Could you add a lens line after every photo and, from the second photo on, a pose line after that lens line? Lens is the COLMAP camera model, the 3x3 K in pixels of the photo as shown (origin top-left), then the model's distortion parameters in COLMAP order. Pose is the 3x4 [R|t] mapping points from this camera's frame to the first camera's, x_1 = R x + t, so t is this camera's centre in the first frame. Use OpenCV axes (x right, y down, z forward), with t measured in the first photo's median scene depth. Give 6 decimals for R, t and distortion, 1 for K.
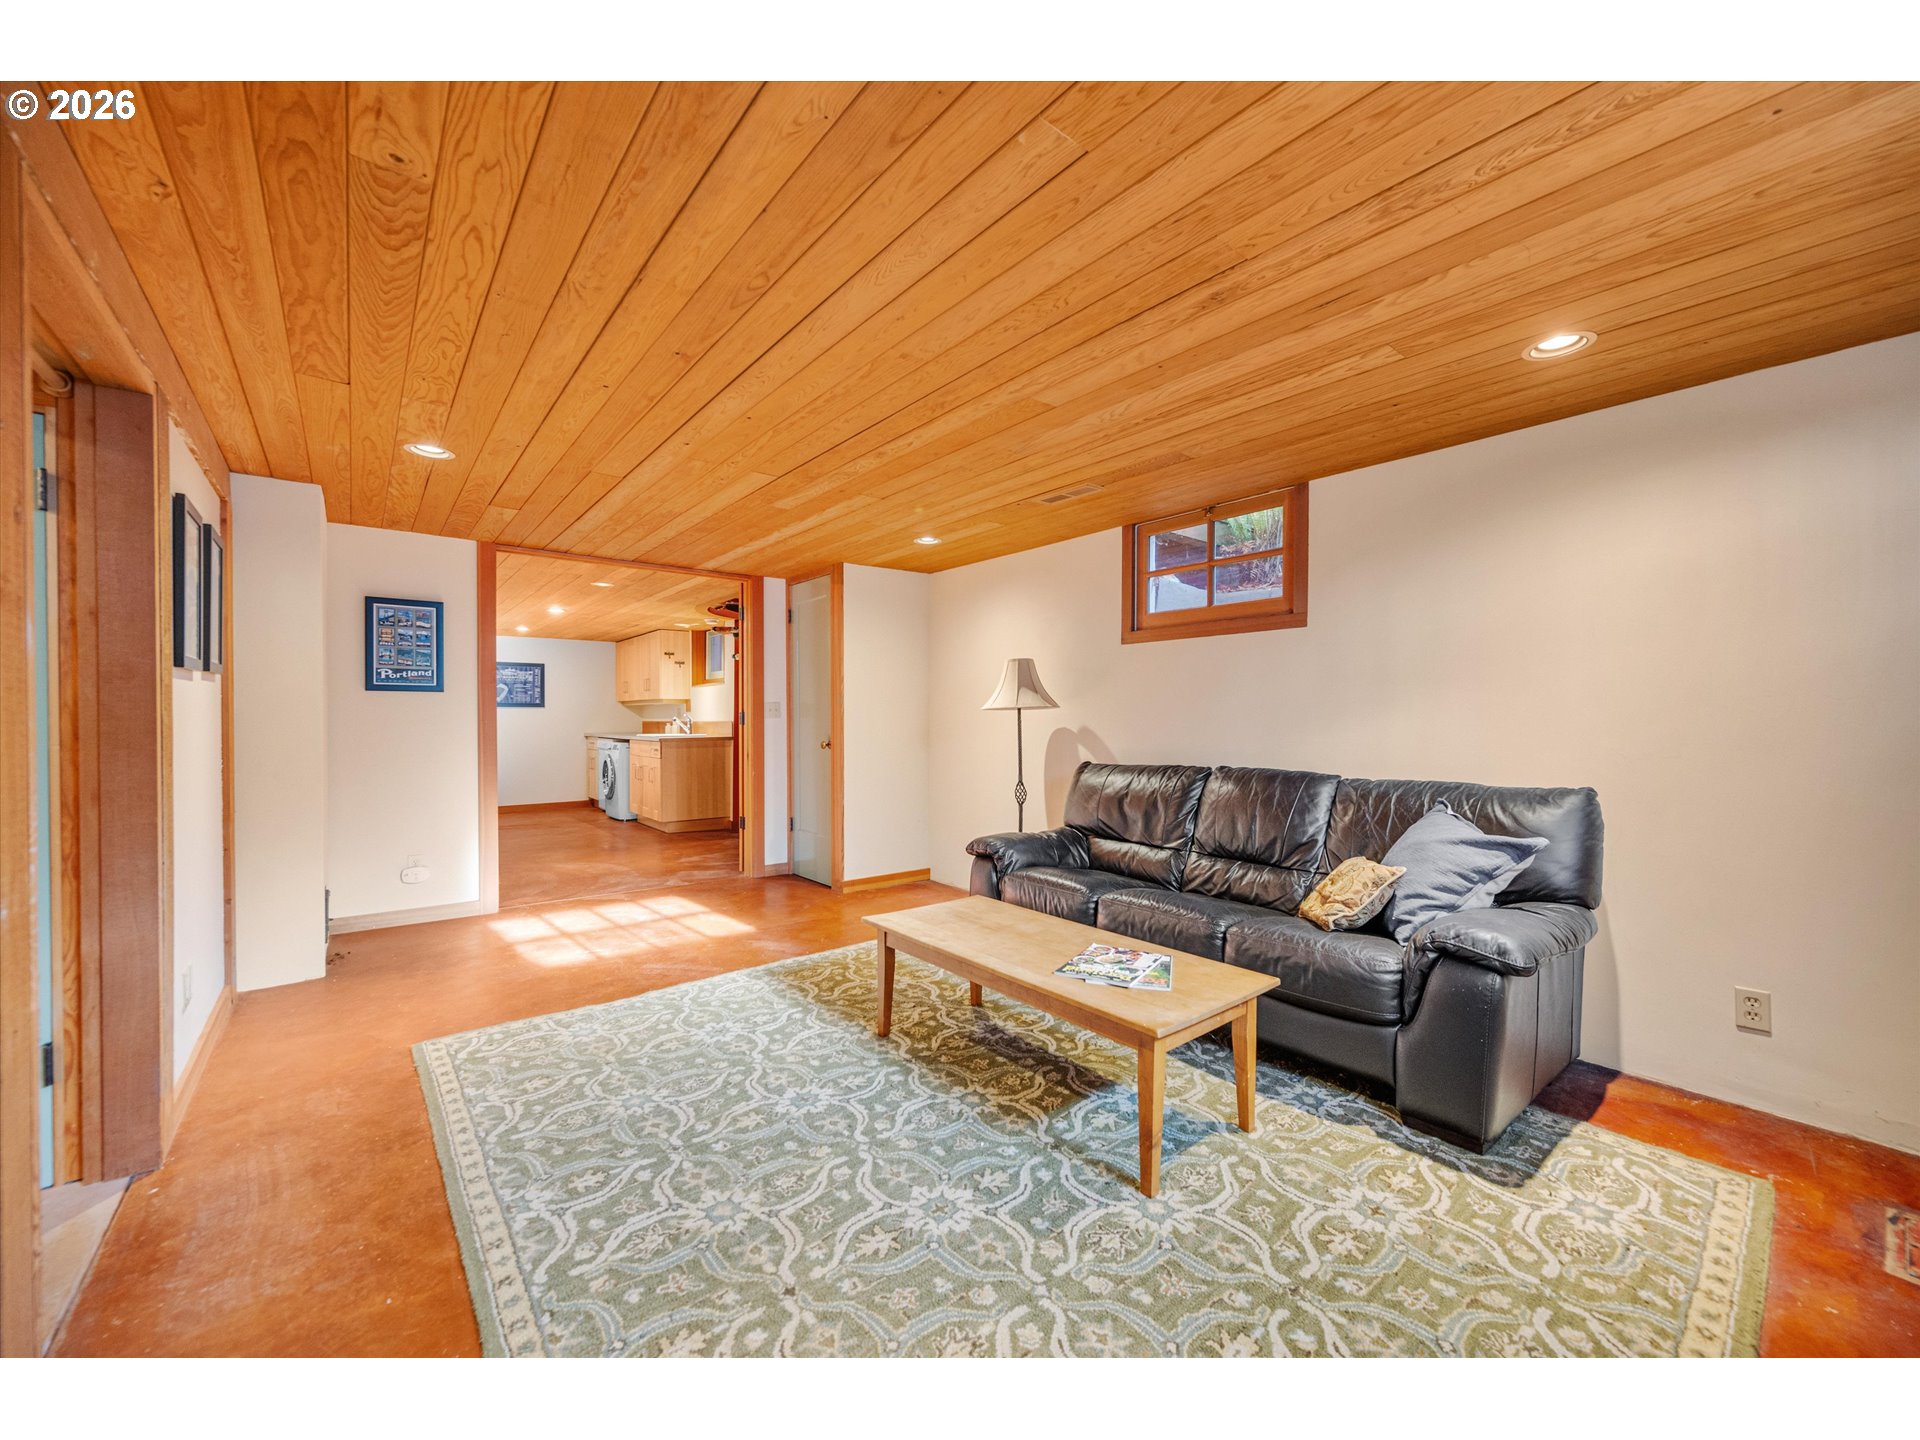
lens RADIAL K [[760.4, 0, 954.7], [0, 760.4, 717.7], [0, 0, 1]] dist [0.000876, 0.000199]
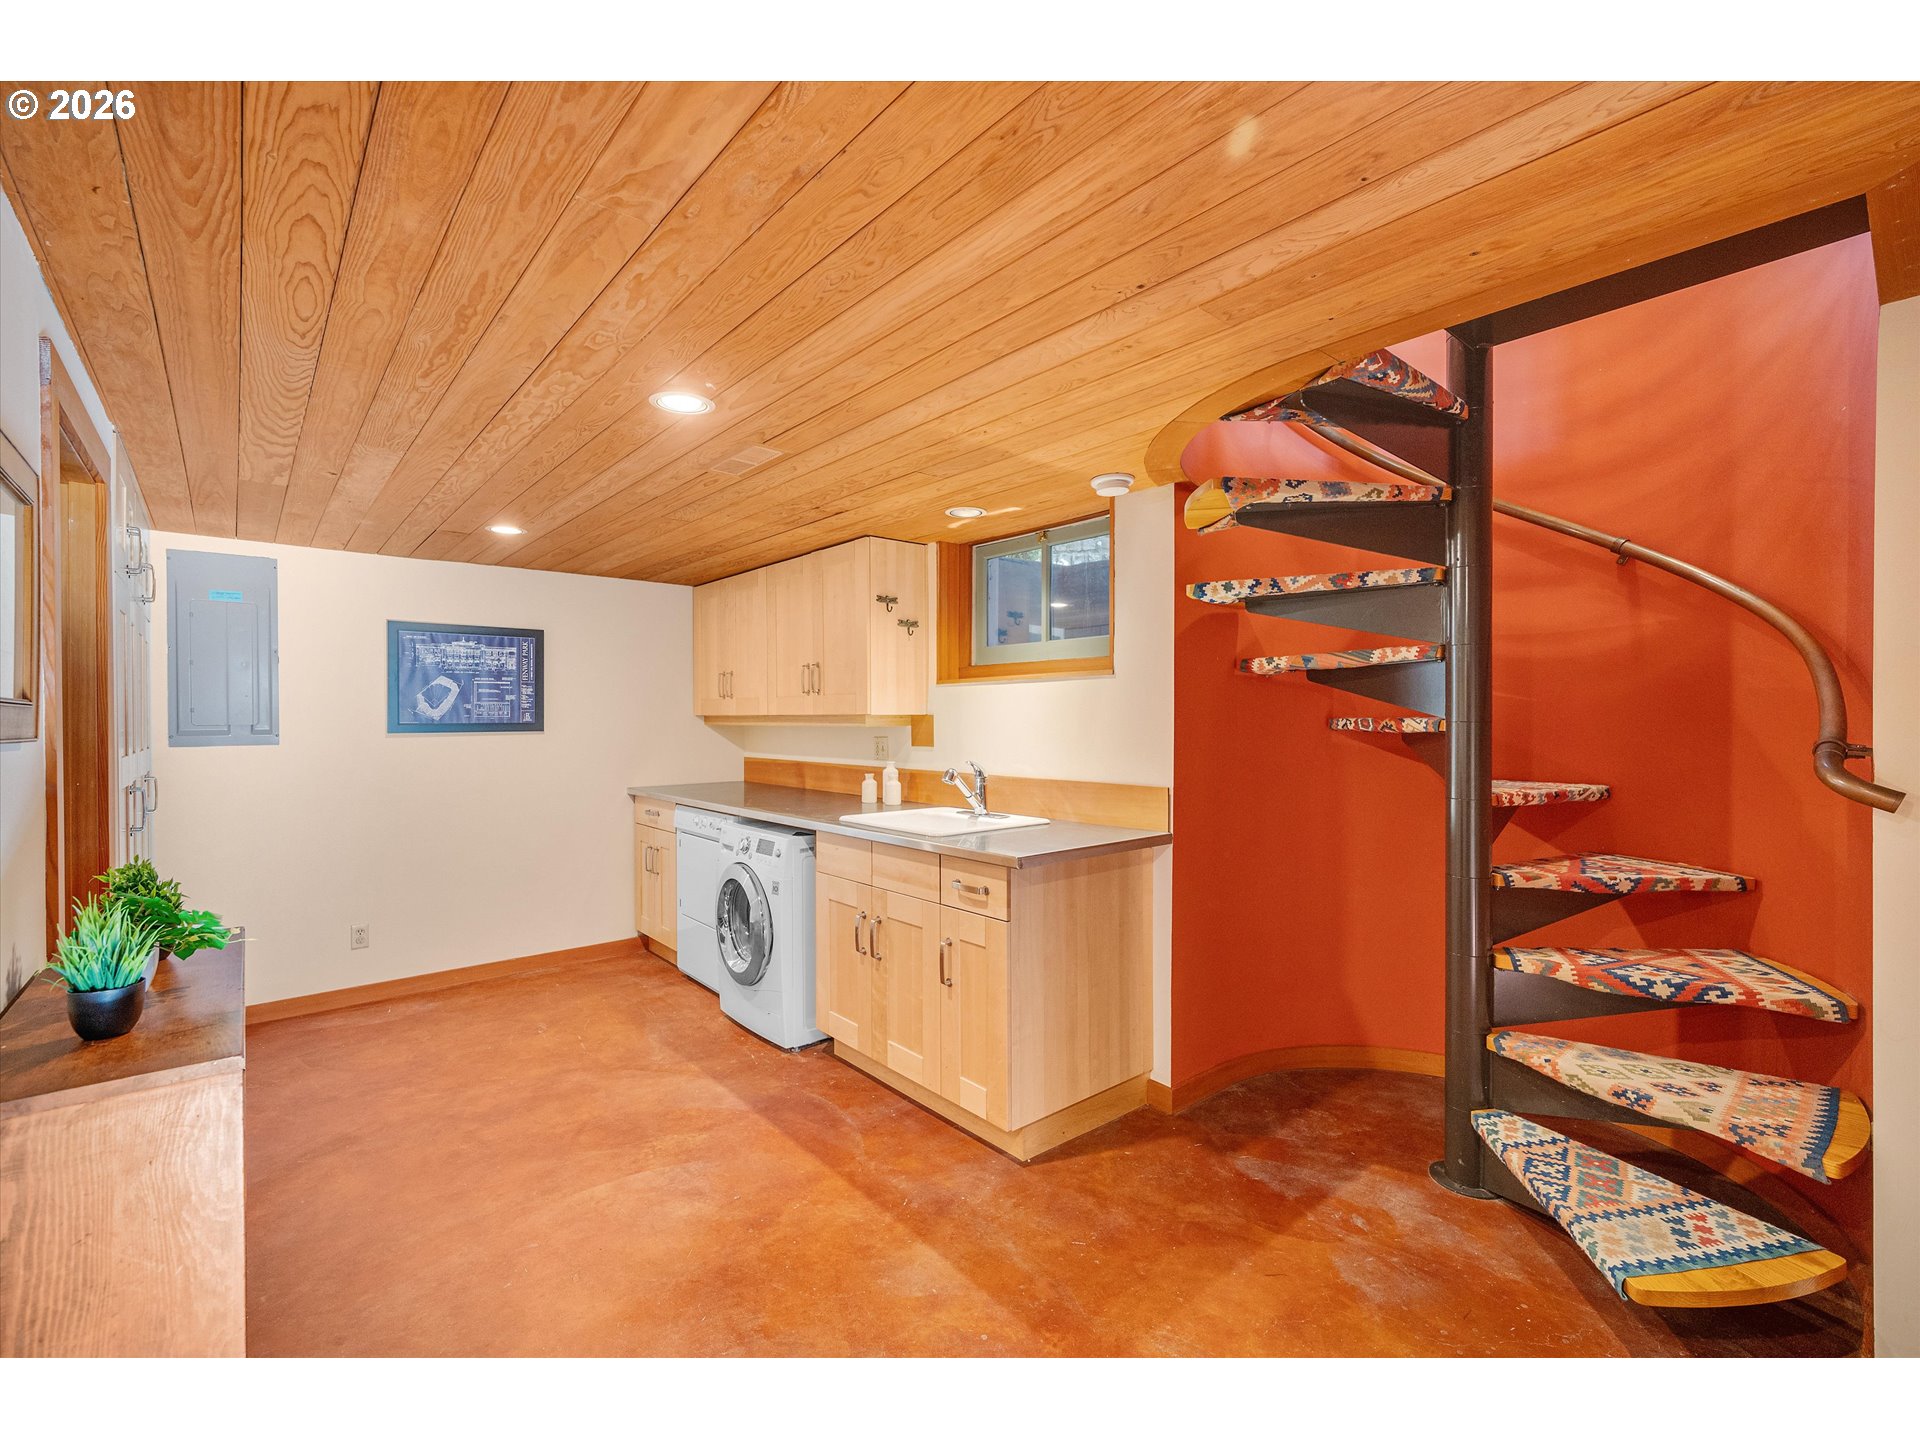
lens RADIAL K [[760.4, 0, 954.7], [0, 760.4, 717.7], [0, 0, 1]] dist [0.000876, 0.000199]
pose [[0.997452, -0.003109, 0.071280, -0.365023], [0.002706, 0.999980, 0.005757, -0.025072], [-0.071296, -0.005550, 0.997440, 0.598104]]
